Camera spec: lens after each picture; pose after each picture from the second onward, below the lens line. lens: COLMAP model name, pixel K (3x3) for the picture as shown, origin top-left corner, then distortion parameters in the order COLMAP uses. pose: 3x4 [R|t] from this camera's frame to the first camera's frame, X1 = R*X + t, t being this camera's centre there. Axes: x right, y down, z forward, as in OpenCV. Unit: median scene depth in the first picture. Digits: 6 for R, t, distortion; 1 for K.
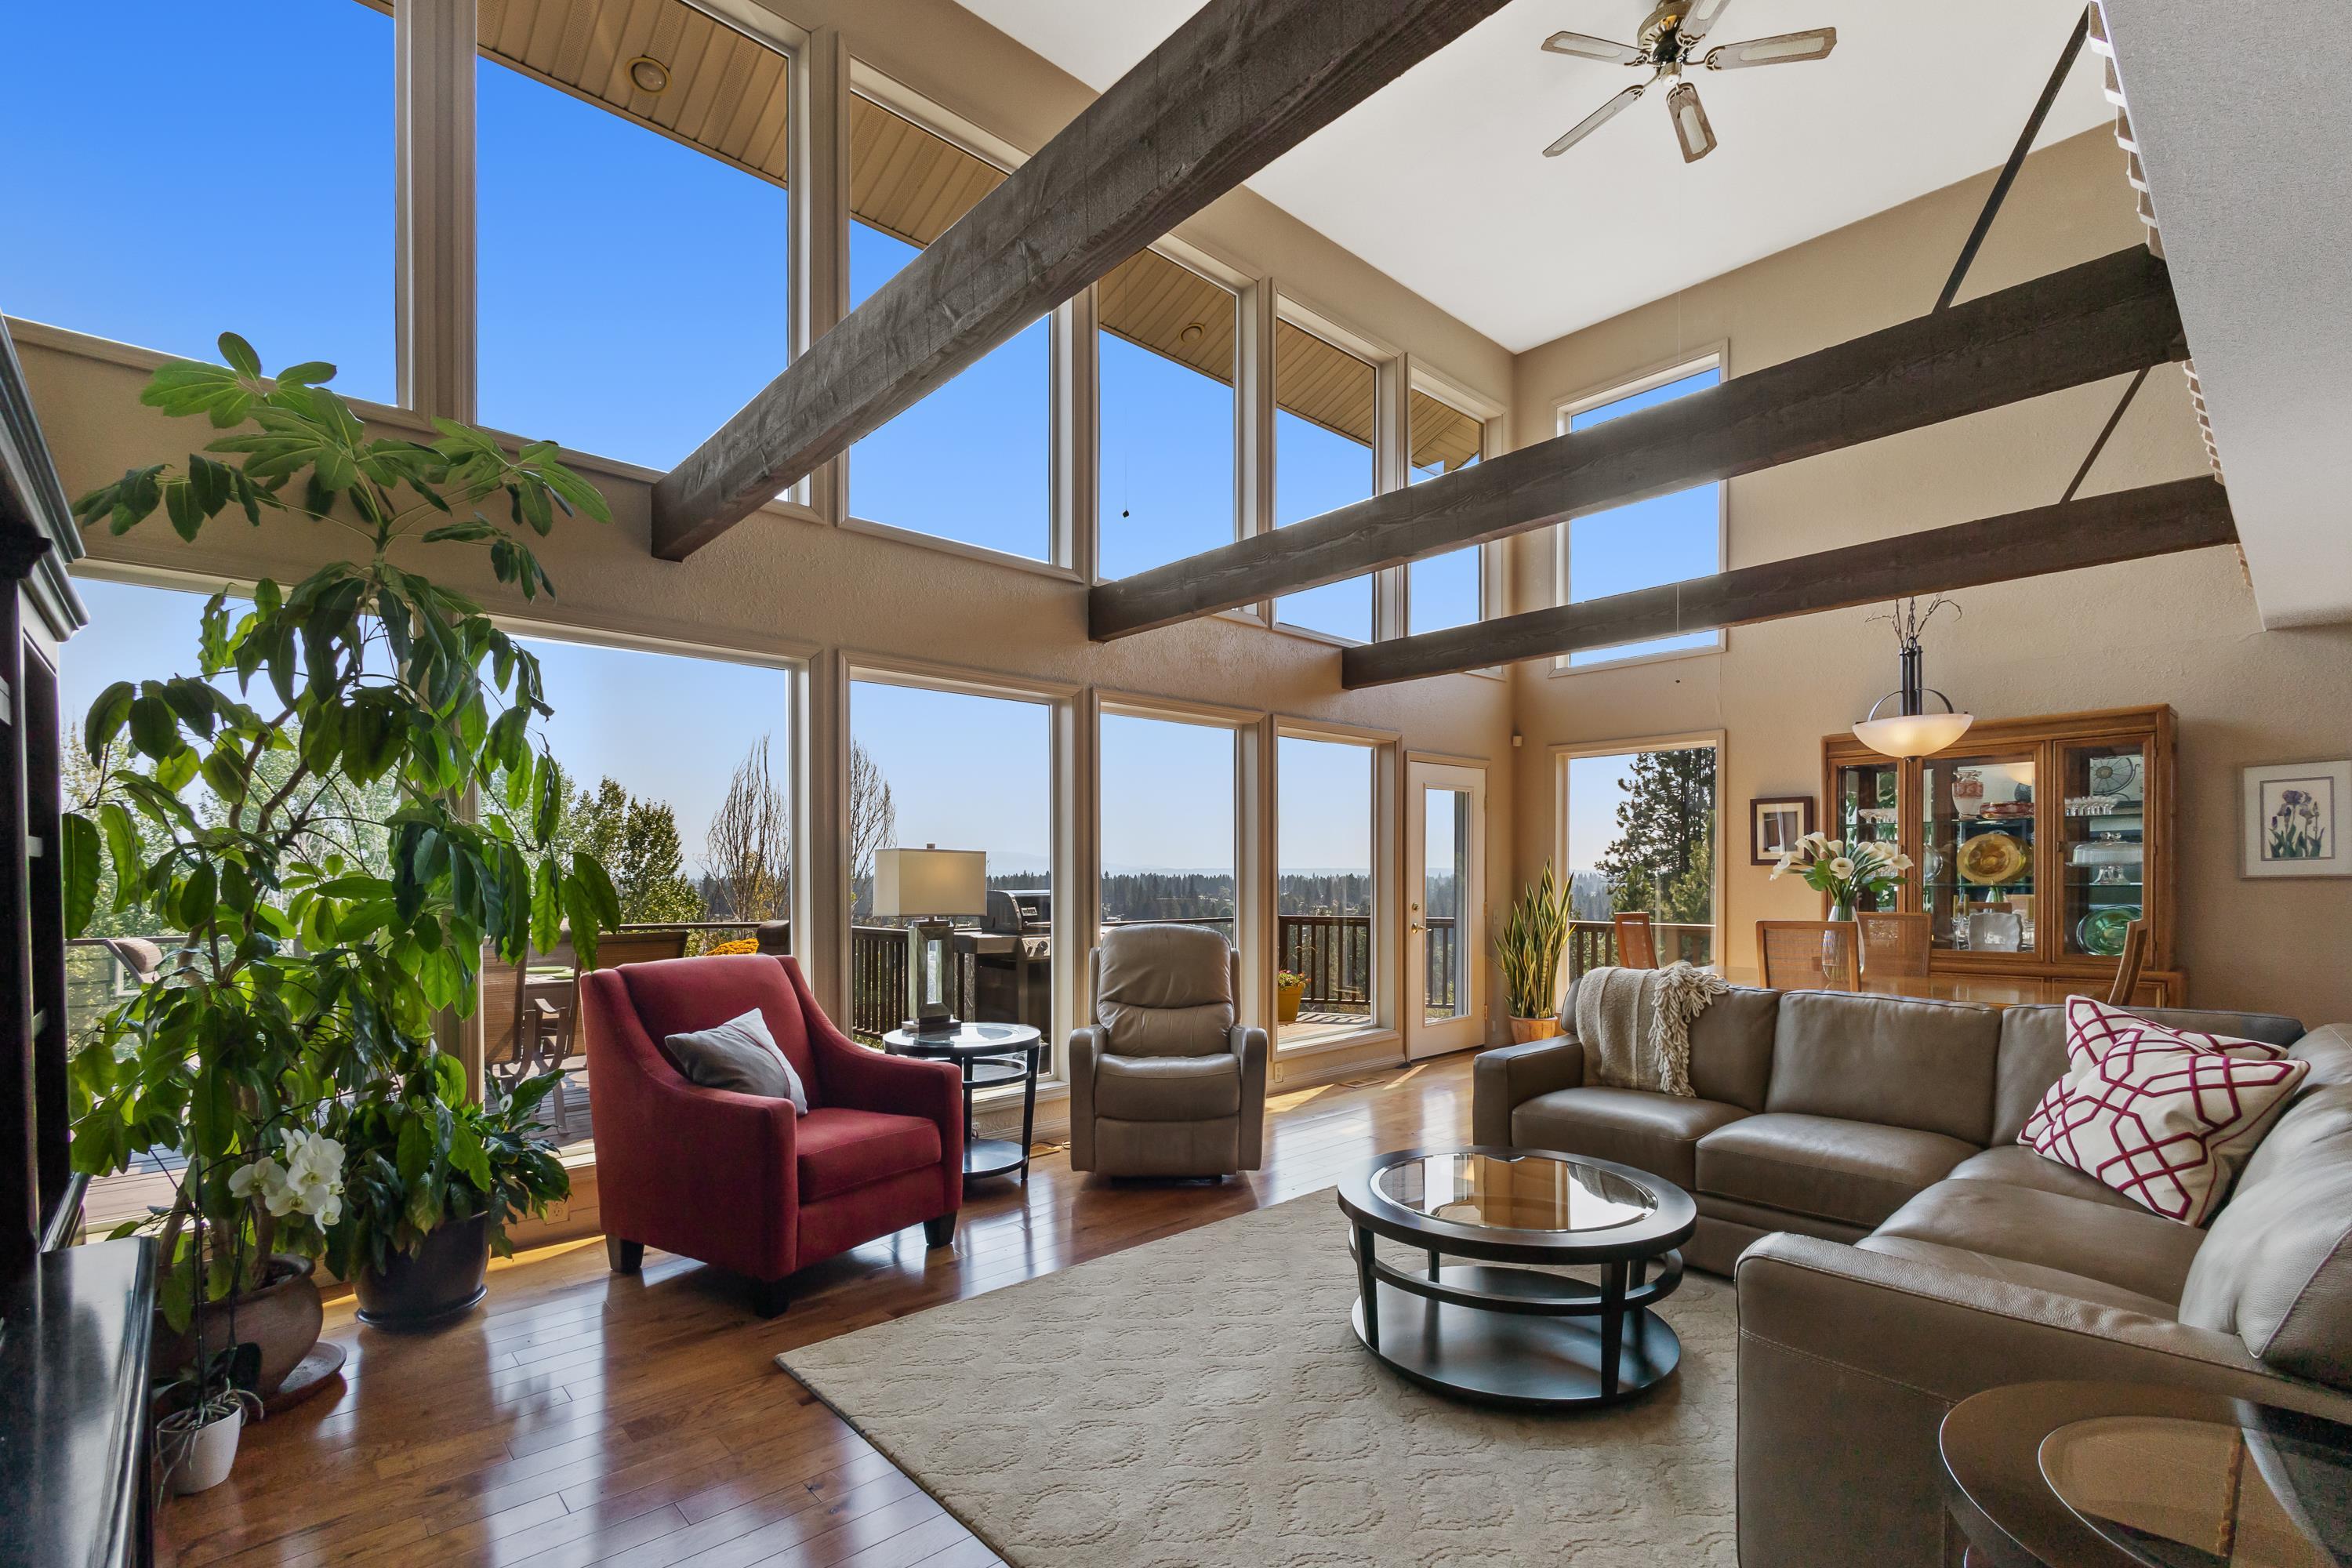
lens RADIAL K [[1049.5, 0, 1206.8], [0, 1049.5, 856.1], [0, 0, 1]] dist [-0.000682, -0.000069]
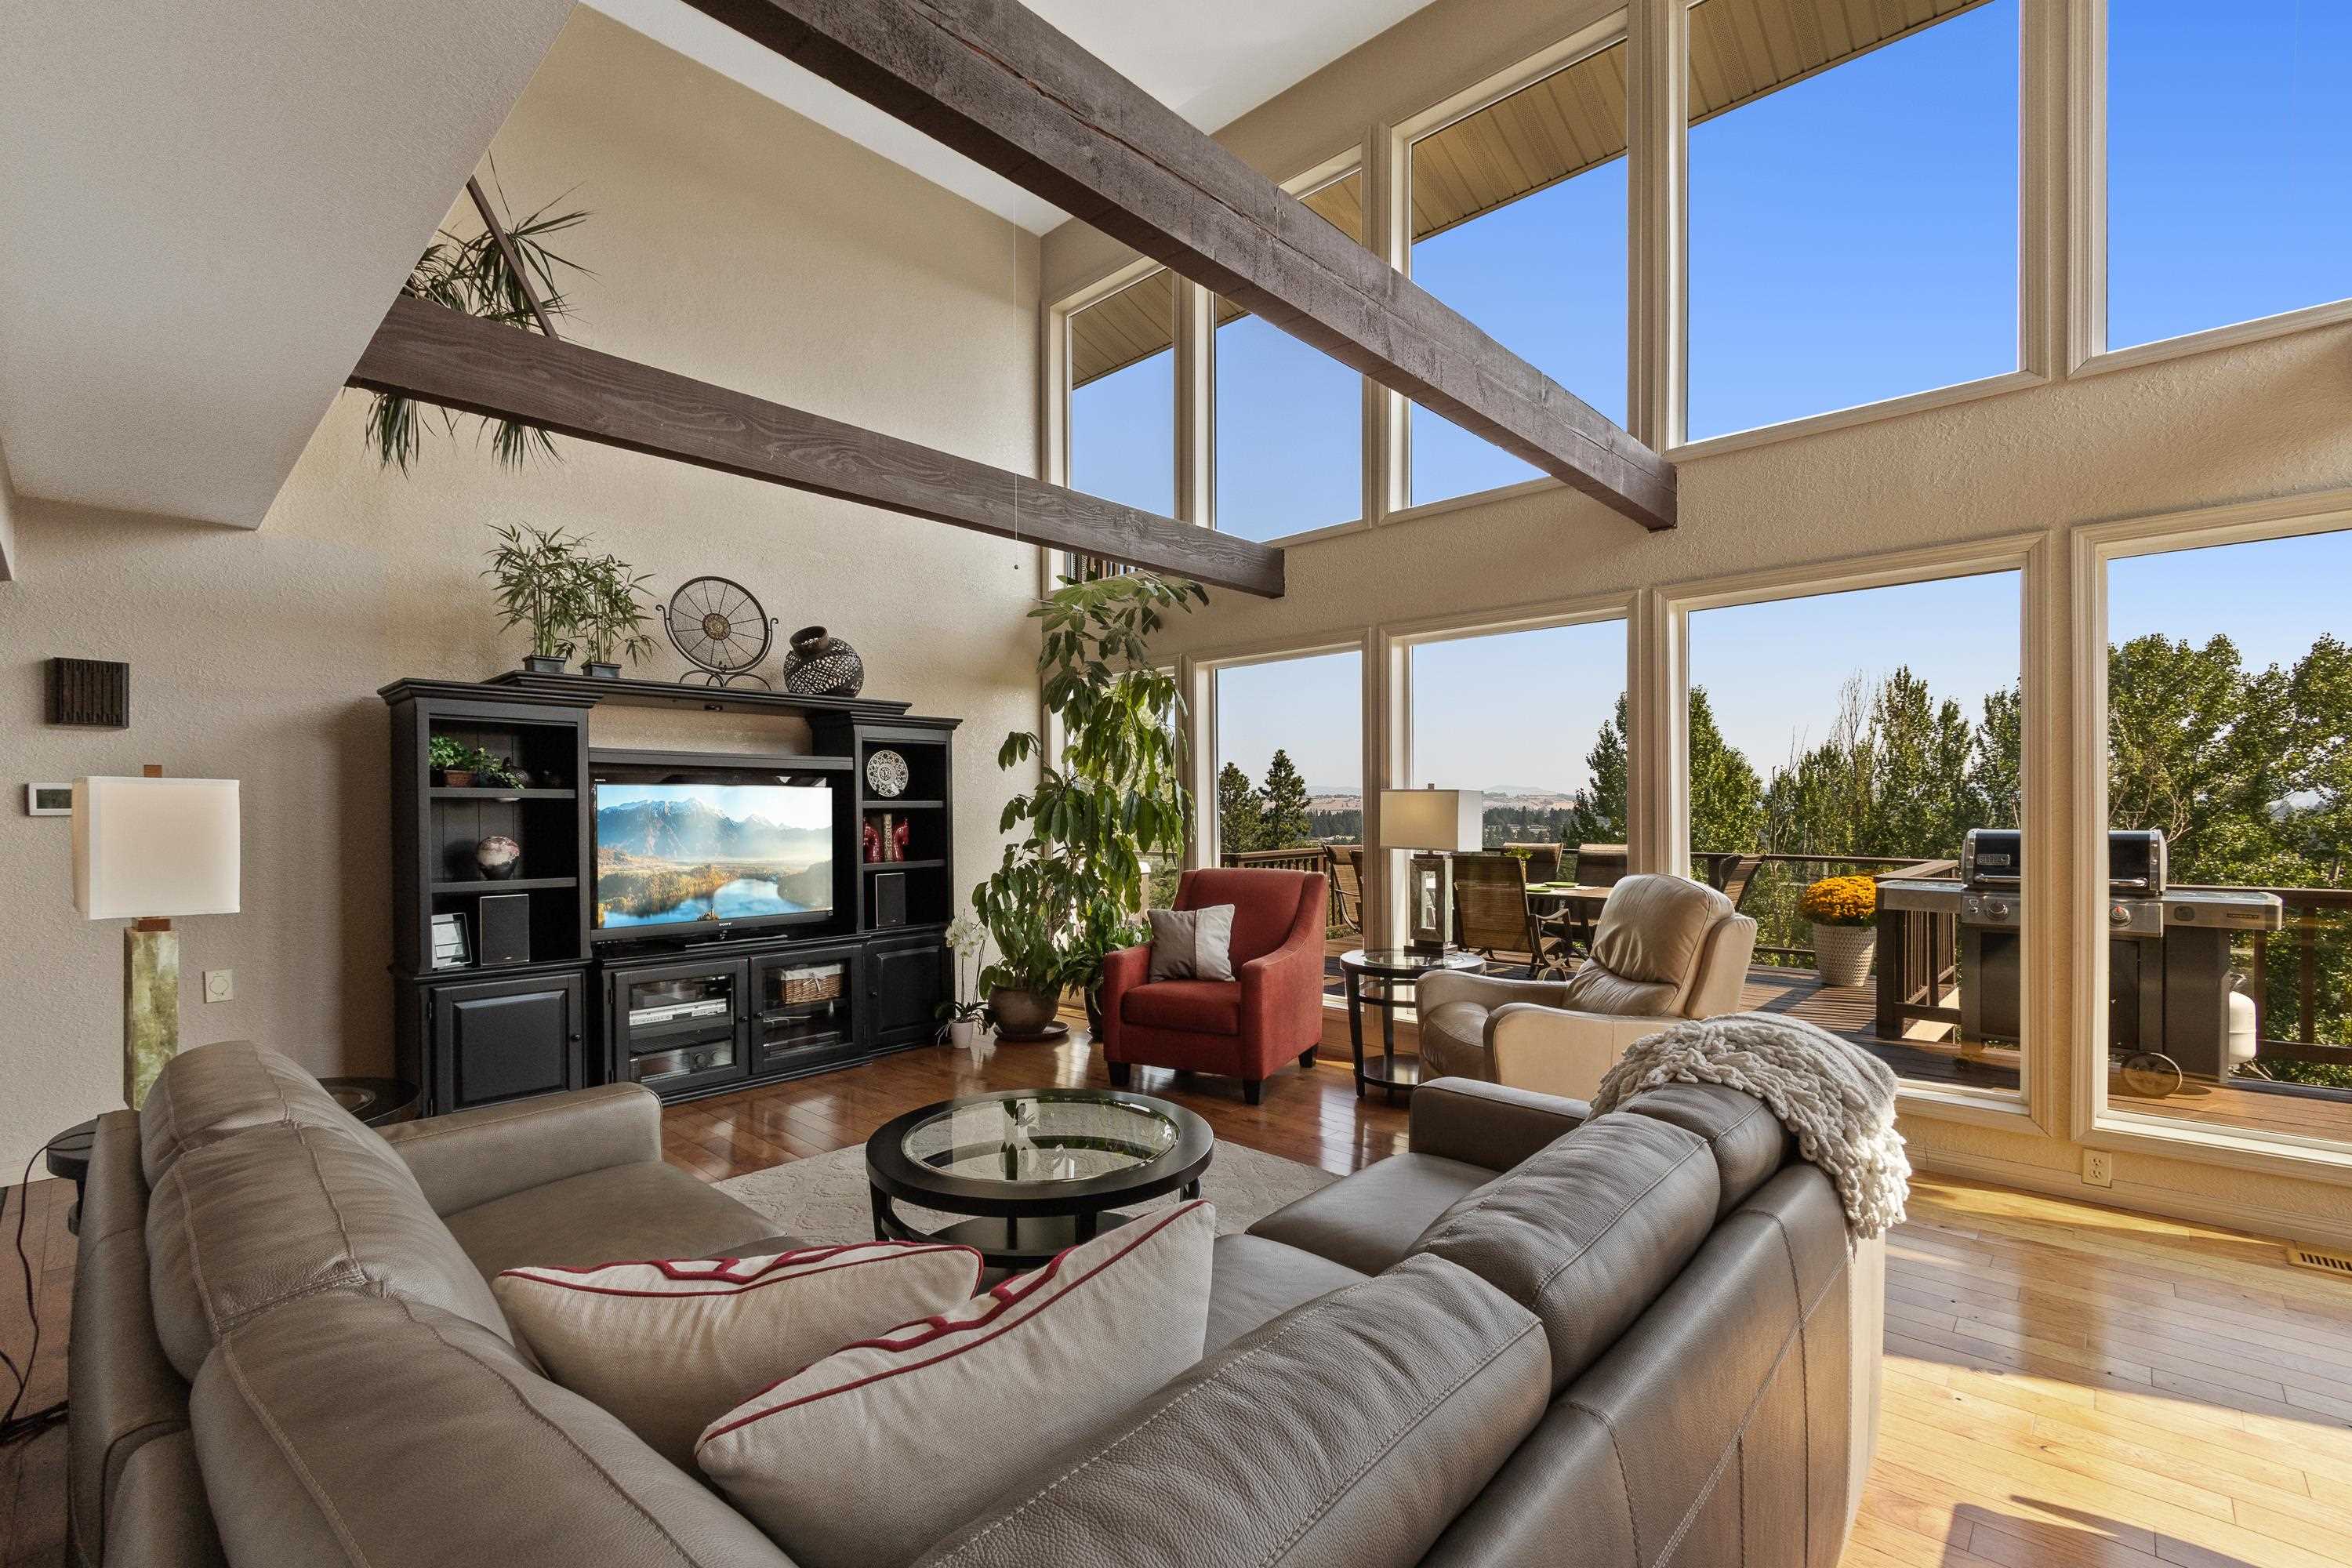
lens RADIAL K [[1045.1, 0, 1168.6], [0, 1045.1, 814.0], [0, 0, 1]] dist [-0.000336, 0.000066]
pose [[0.065007, 0.008652, -0.997847, 0.501476], [0.022641, 0.999692, 0.010143, 0.001803], [0.997628, -0.023252, 0.064791, 0.405004]]
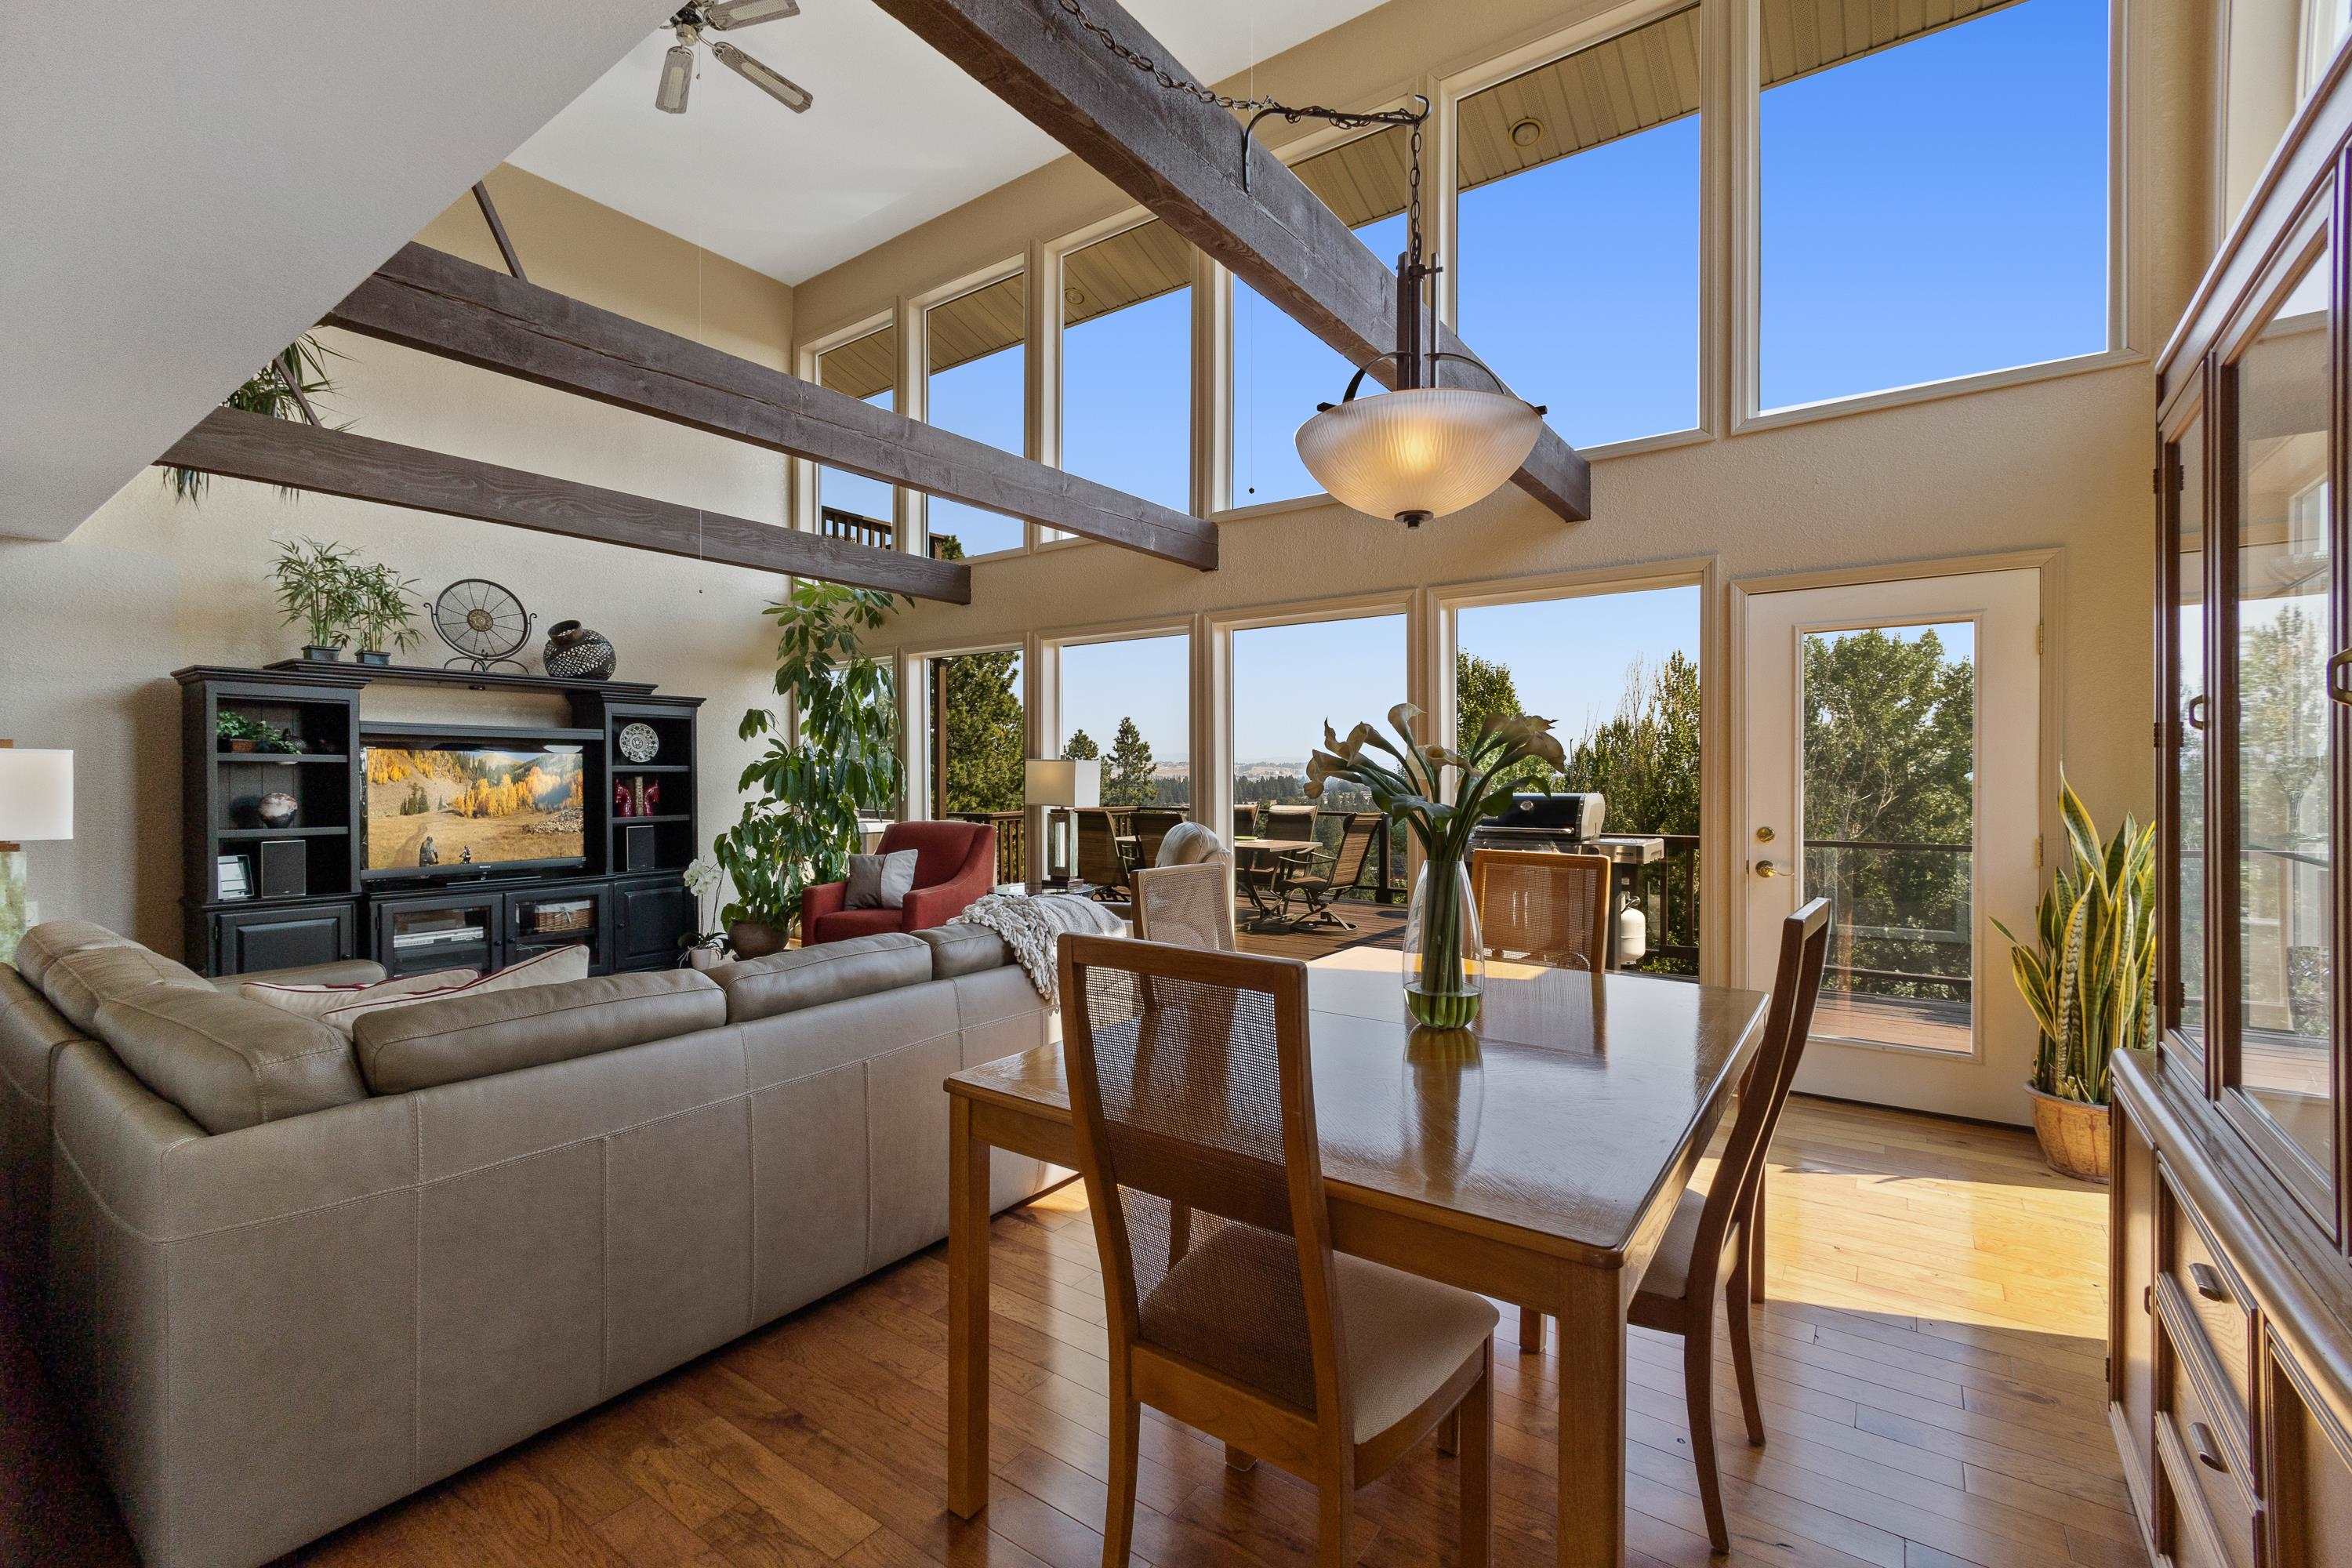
lens RADIAL K [[1033.5, 0, 1155.9], [0, 1033.5, 777.9], [0, 0, 1]] dist [-0.001741, -0.000106]
pose [[0.182002, 0.007575, -0.983269, 0.705216], [0.016801, 0.999800, 0.010812, 0.004040], [0.983155, -0.018488, 0.181838, 0.535292]]
